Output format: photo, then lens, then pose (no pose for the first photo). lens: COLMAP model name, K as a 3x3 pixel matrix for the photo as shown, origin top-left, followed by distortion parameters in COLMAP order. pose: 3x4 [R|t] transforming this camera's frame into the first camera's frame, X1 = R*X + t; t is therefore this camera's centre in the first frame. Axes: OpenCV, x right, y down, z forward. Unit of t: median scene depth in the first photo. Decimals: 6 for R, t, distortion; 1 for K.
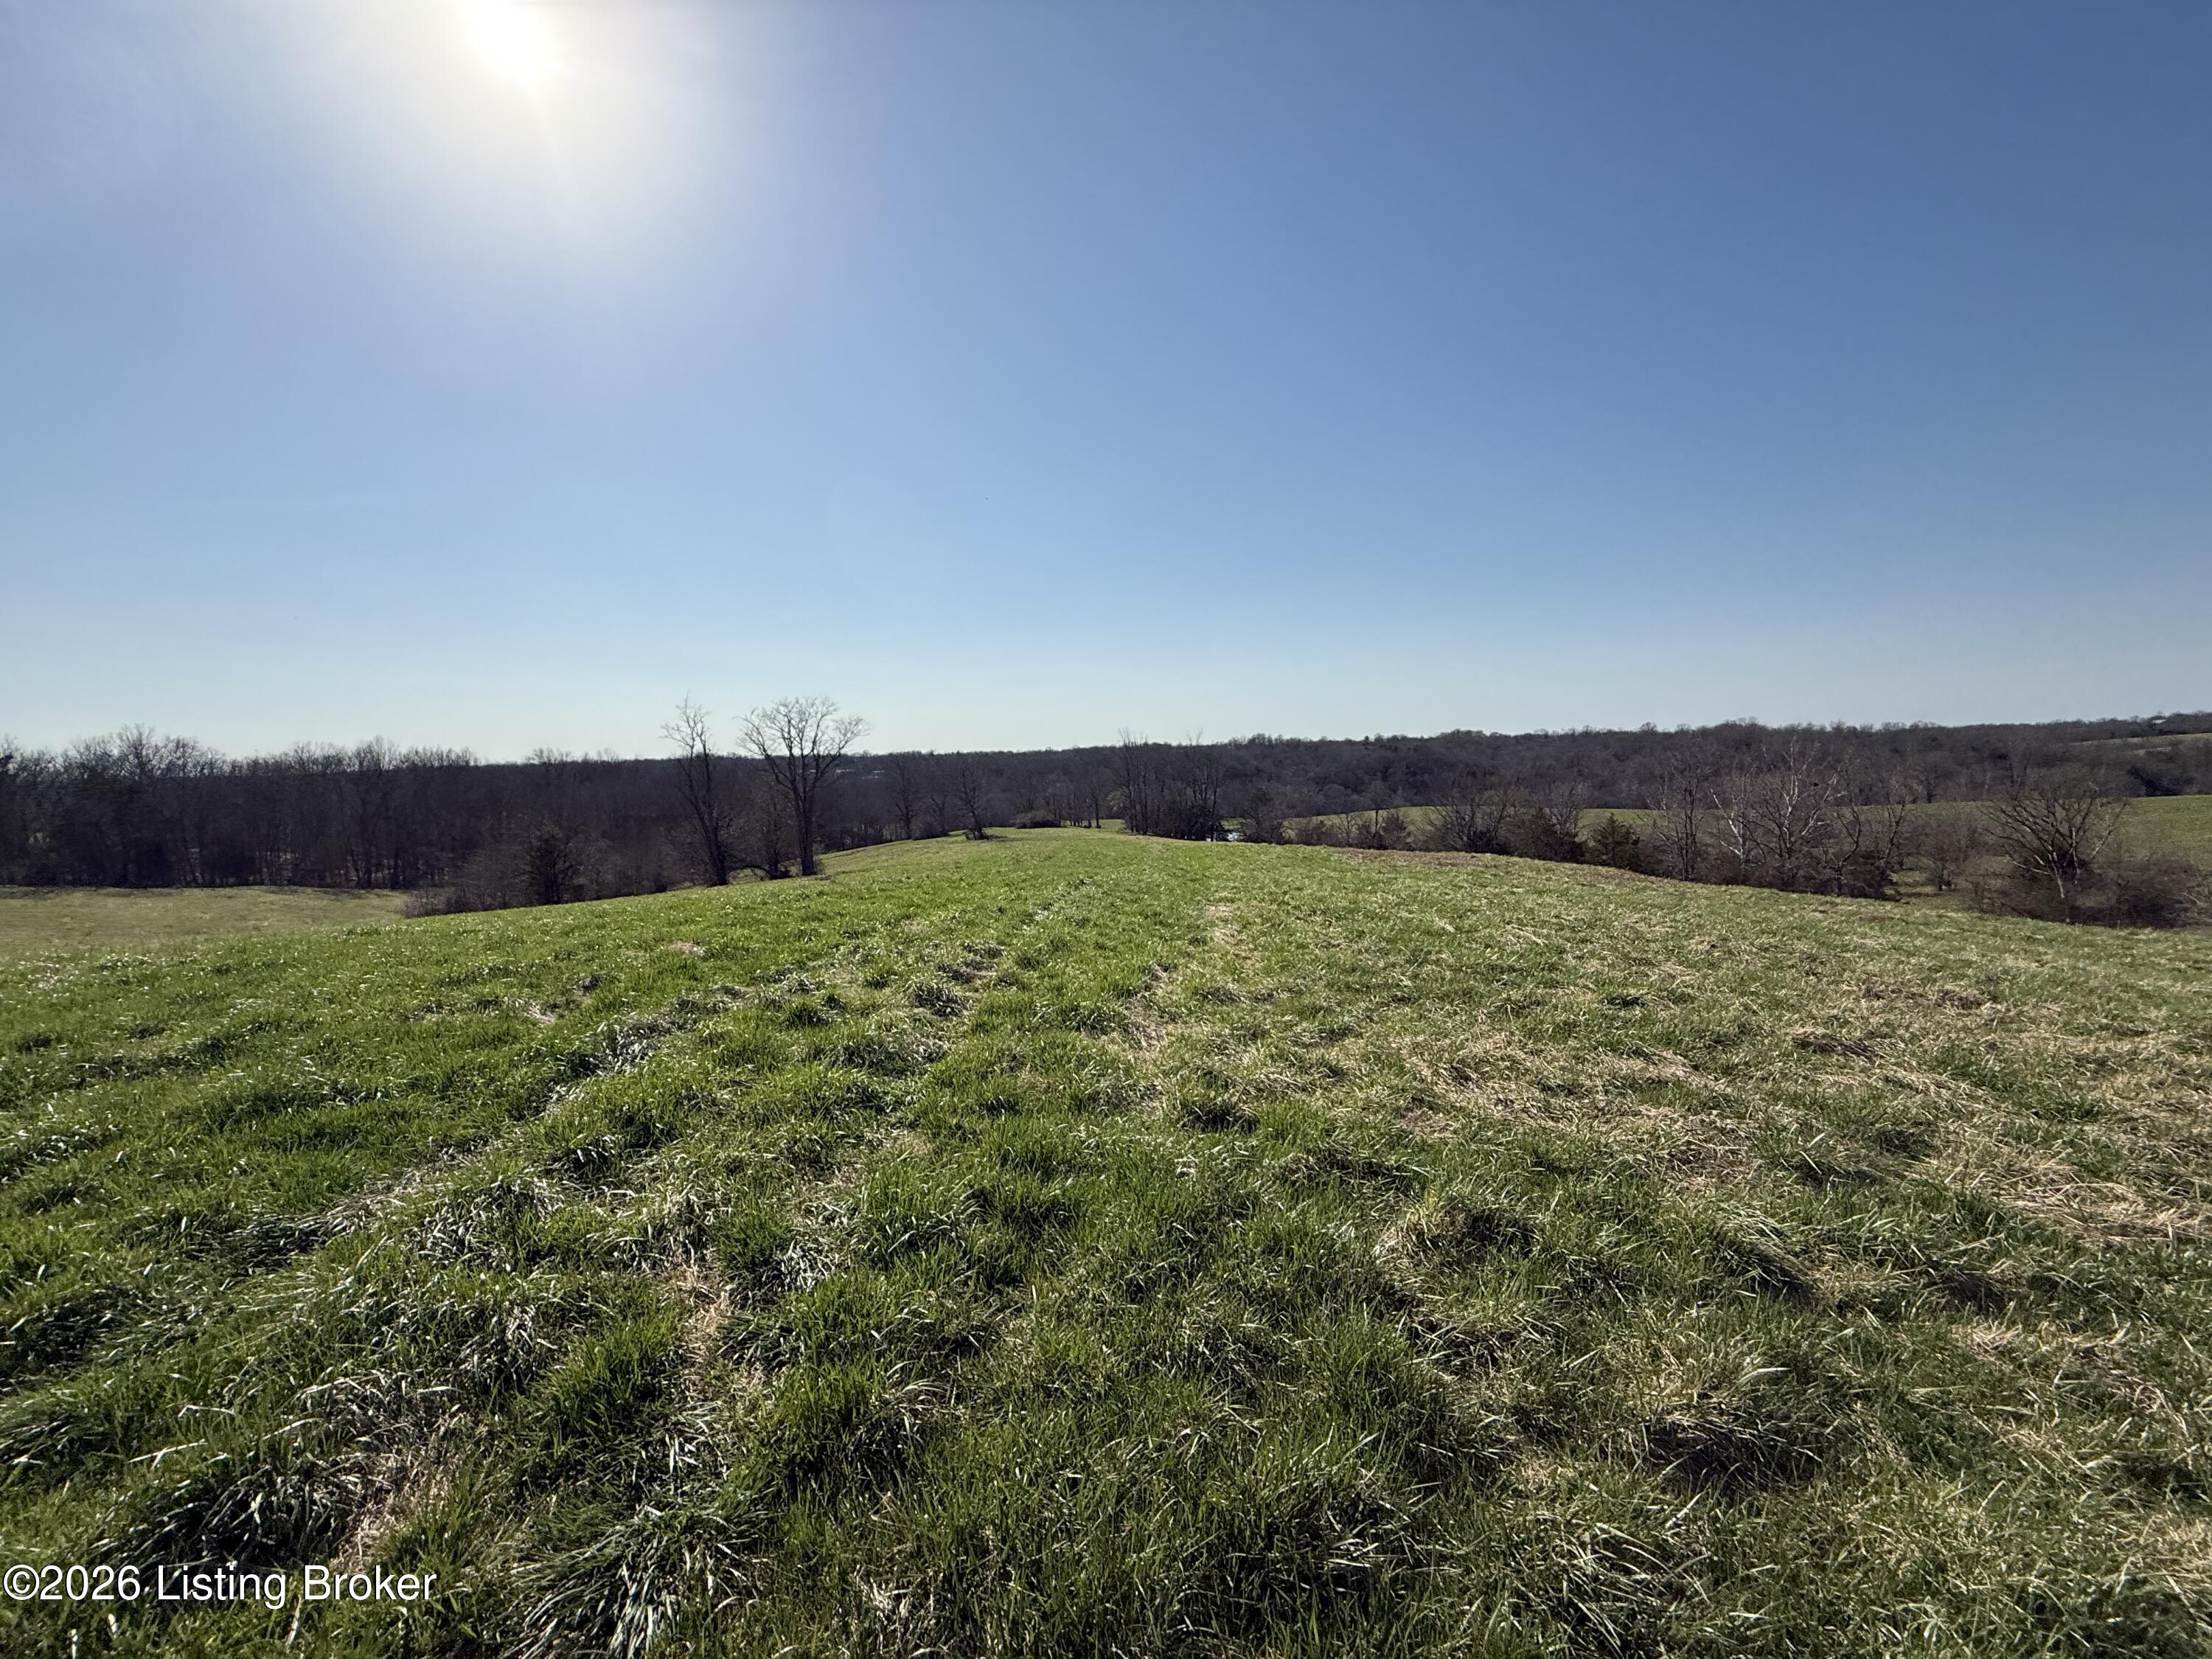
lens RADIAL K [[870.9, 0, 1097.7], [0, 870.9, 819.5], [0, 0, 1]] dist [-0.003210, 0.000583]
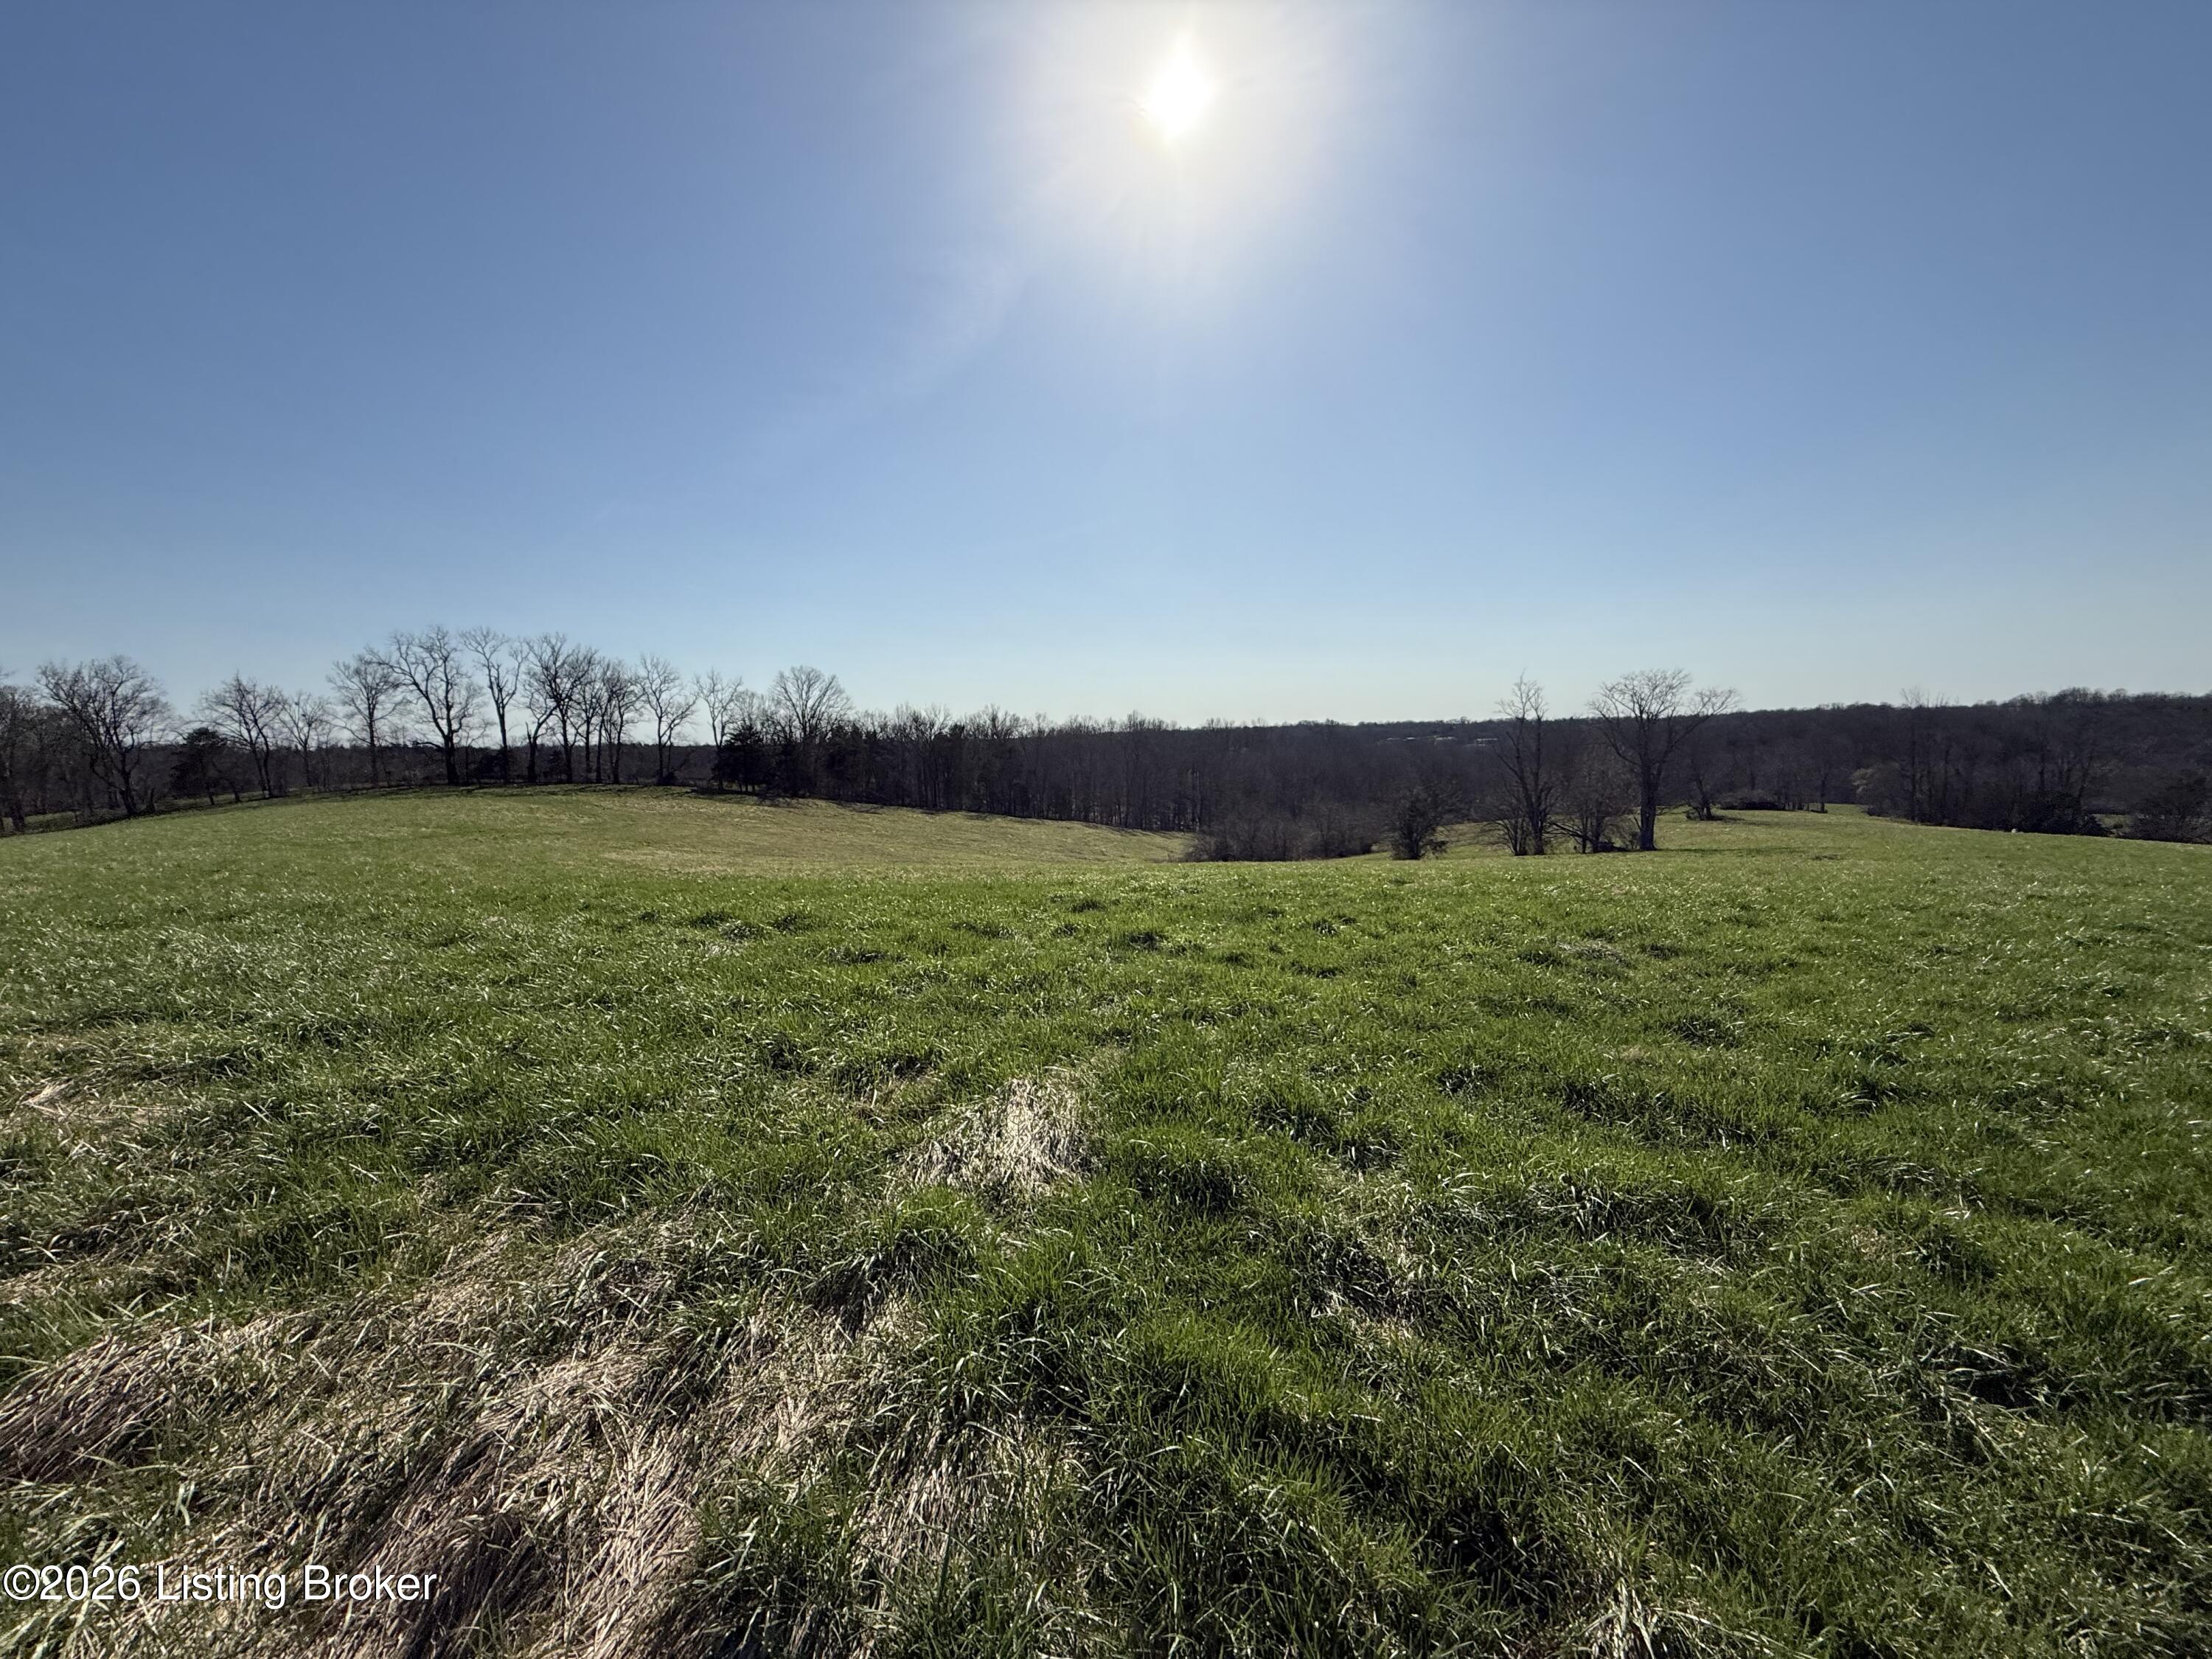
lens RADIAL K [[870.9, 0, 1099.0], [0, 870.9, 831.2], [0, 0, 1]] dist [-0.003210, 0.000583]
pose [[0.799713, 0.070005, -0.596288, -0.107261], [-0.039386, 0.997157, 0.064244, 0.001700], [0.599090, -0.027892, 0.800196, -0.079729]]
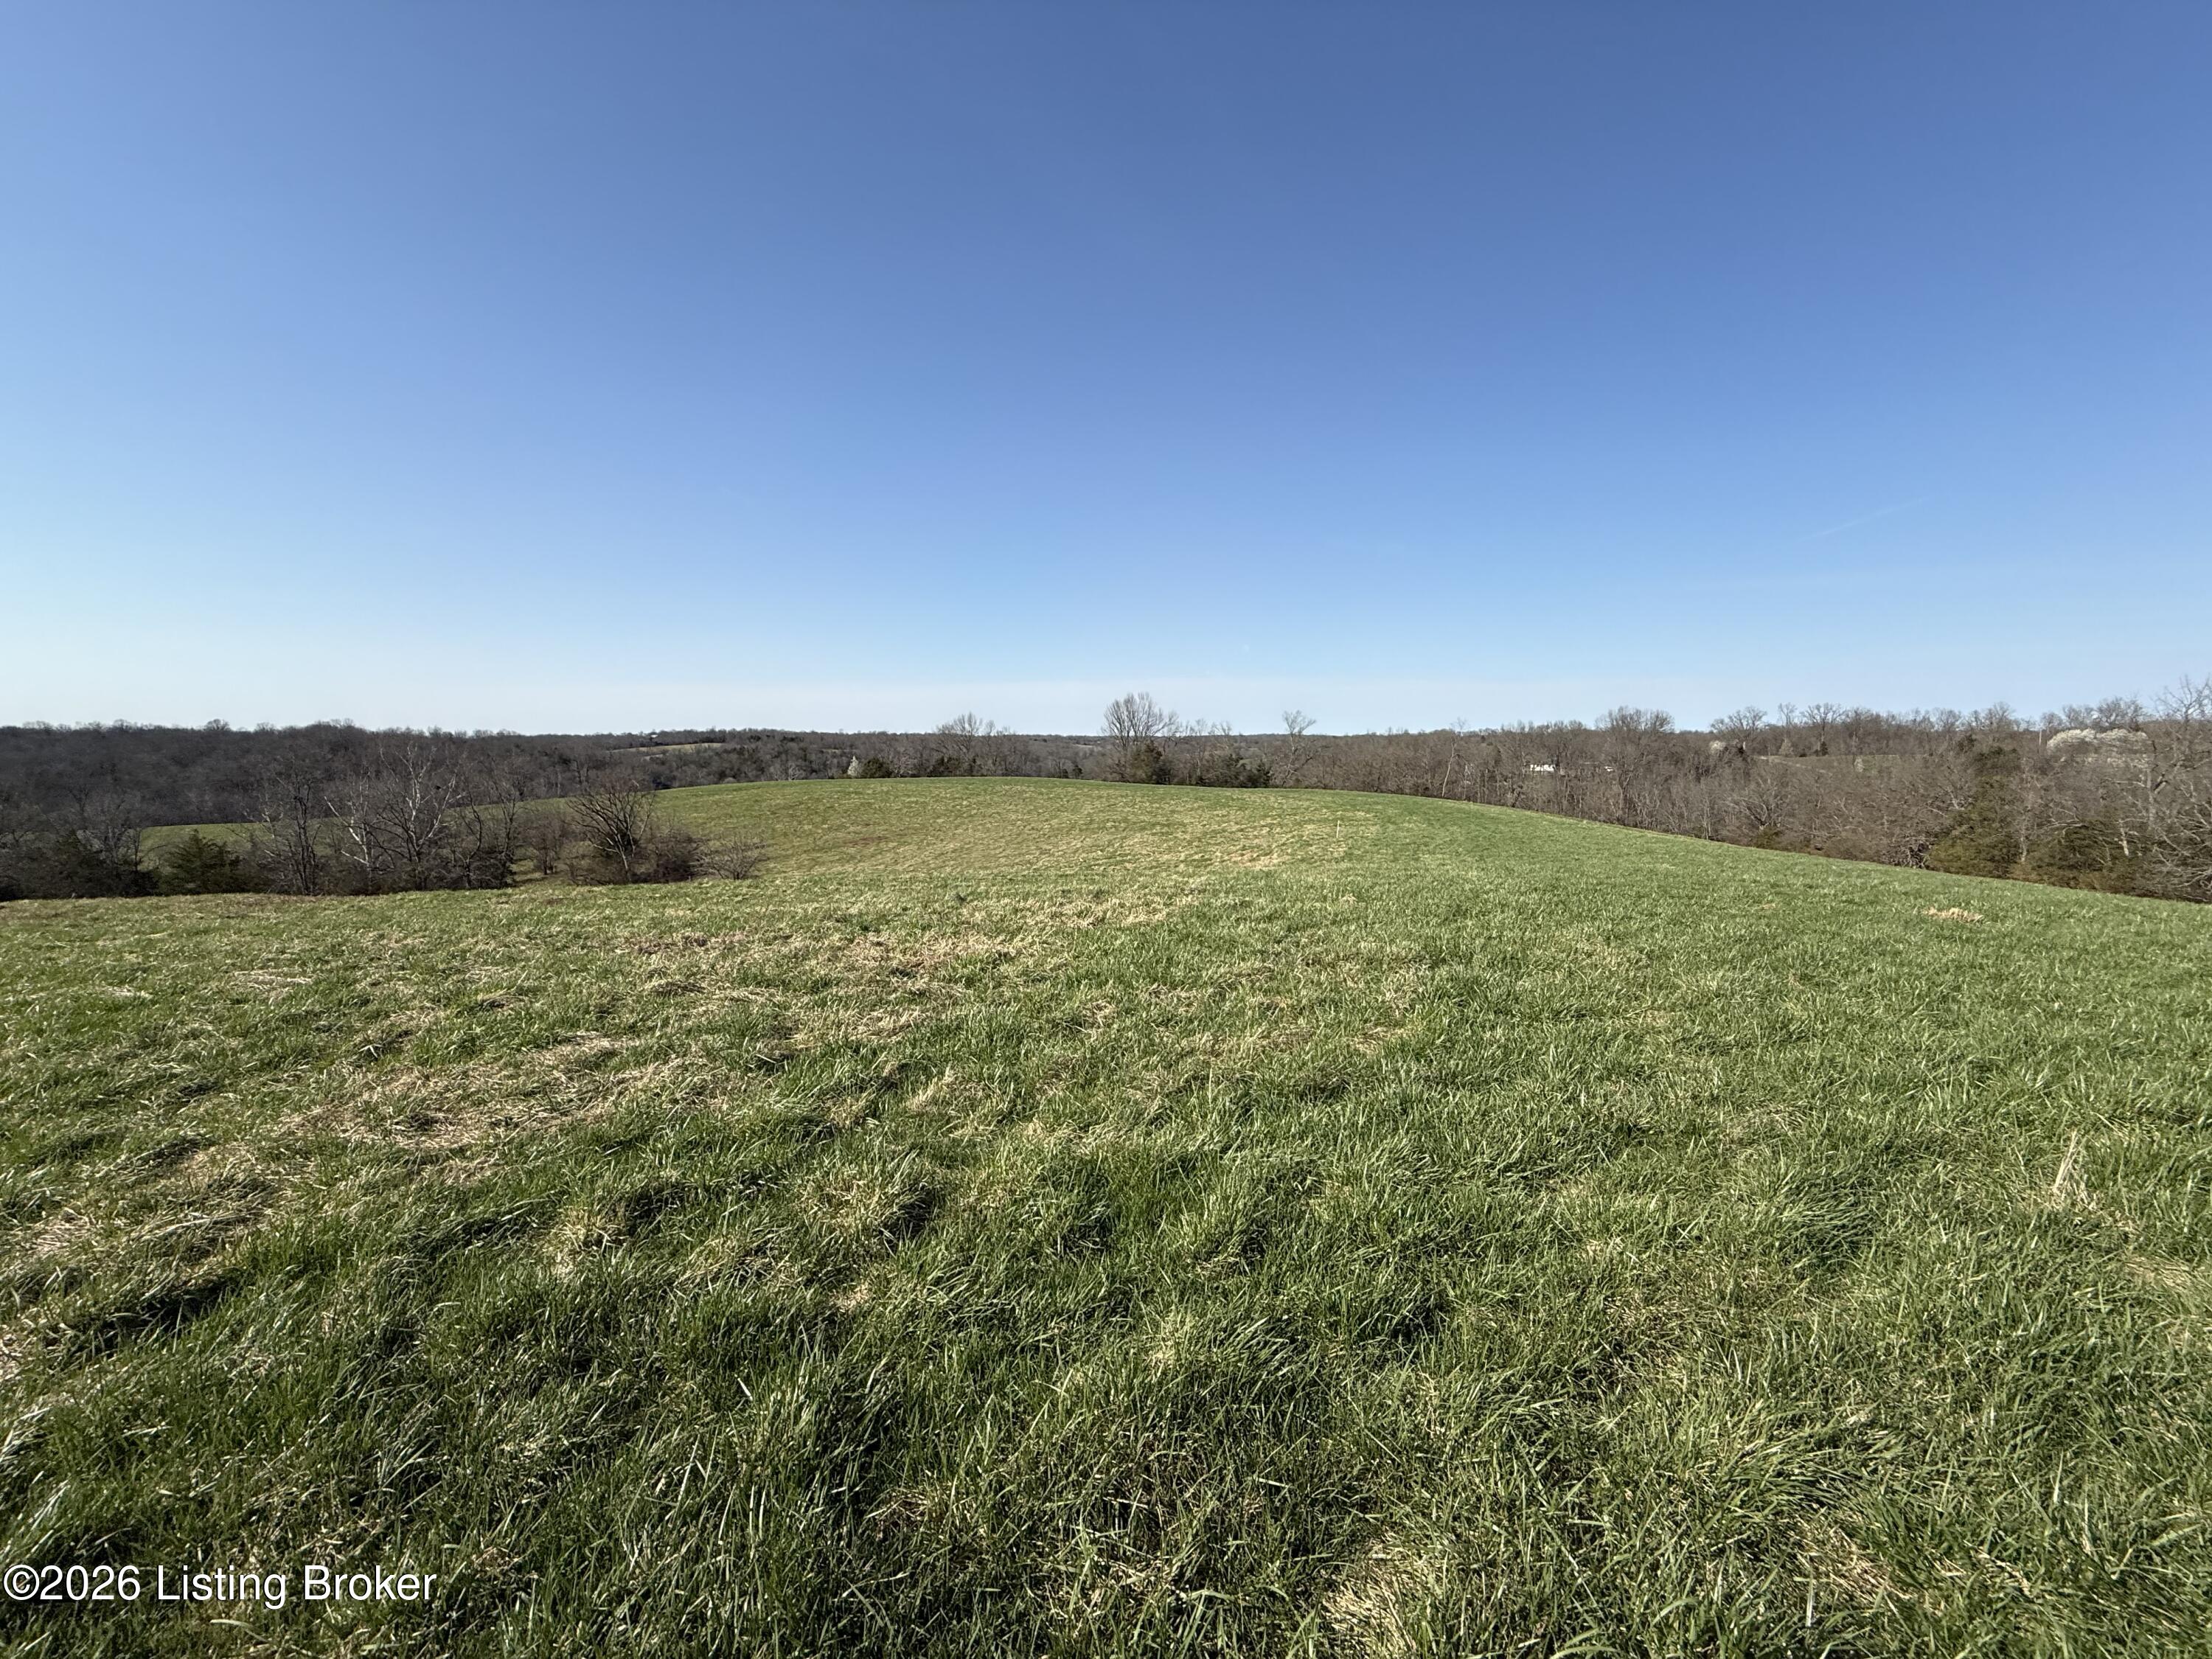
lens RADIAL K [[870.9, 0, 1097.8], [0, 870.9, 830.6], [0, 0, 1]] dist [-0.003210, 0.000583]
pose [[0.216498, -0.075167, 0.973385, -0.009850], [0.067349, 0.995806, 0.061919, -0.000267], [-0.973957, 0.052152, 0.220653, 0.004673]]
